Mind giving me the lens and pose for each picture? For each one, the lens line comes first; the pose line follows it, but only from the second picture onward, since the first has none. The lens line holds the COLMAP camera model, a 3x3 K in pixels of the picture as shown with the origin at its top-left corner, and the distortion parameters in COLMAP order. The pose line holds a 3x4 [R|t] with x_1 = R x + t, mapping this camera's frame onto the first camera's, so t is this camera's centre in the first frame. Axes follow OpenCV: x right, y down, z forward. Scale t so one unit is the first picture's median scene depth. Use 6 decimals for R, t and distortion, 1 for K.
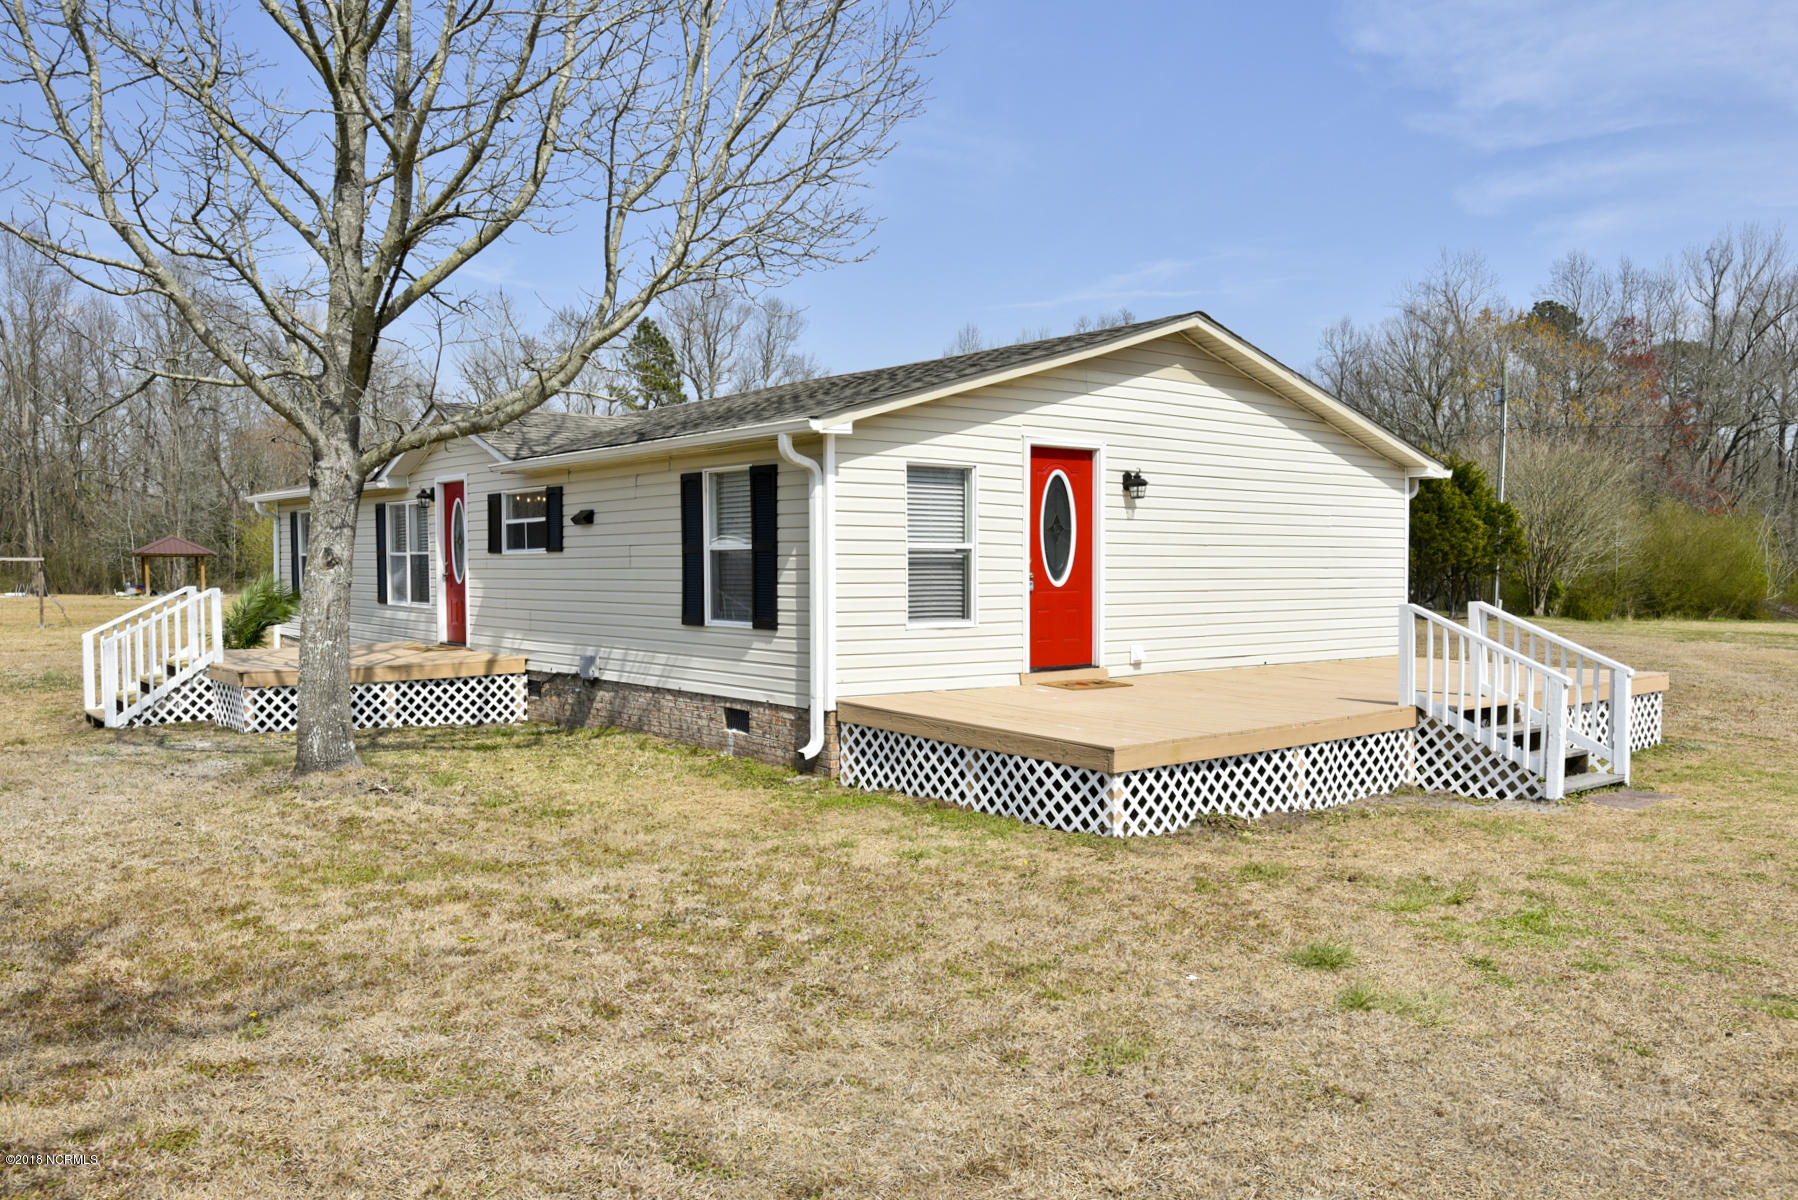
lens RADIAL K [[1377.1, 0, 896.4], [0, 1377.1, 601.0], [0, 0, 1]] dist [-0.023609, 0.003892]
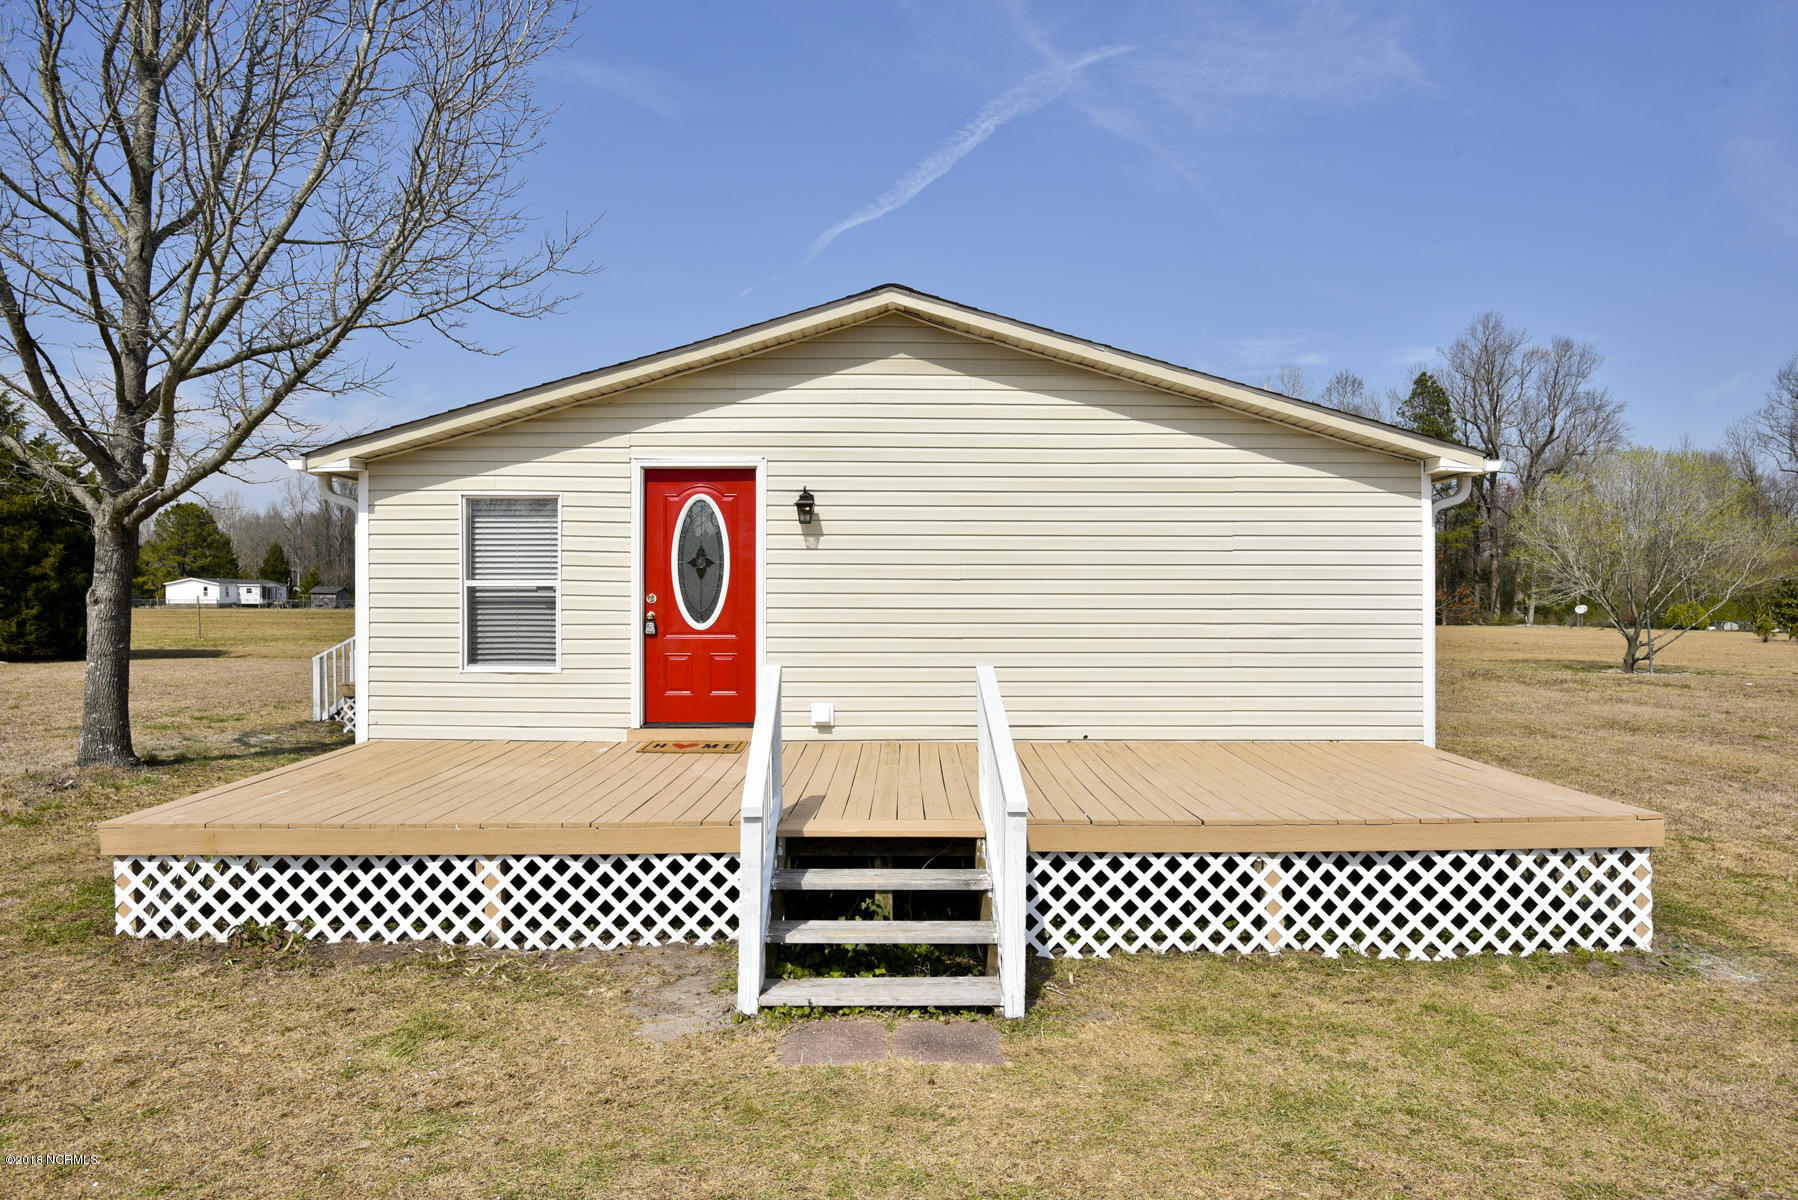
lens RADIAL K [[1132.3, 0, 899.4], [0, 1132.3, 603.9], [0, 0, 1]] dist [-0.025074, 0.001005]
pose [[0.782357, 0.005493, -0.622806, 0.654950], [-0.017881, 0.999747, -0.013645, -0.018995], [0.622573, 0.021812, 0.782258, 0.521829]]
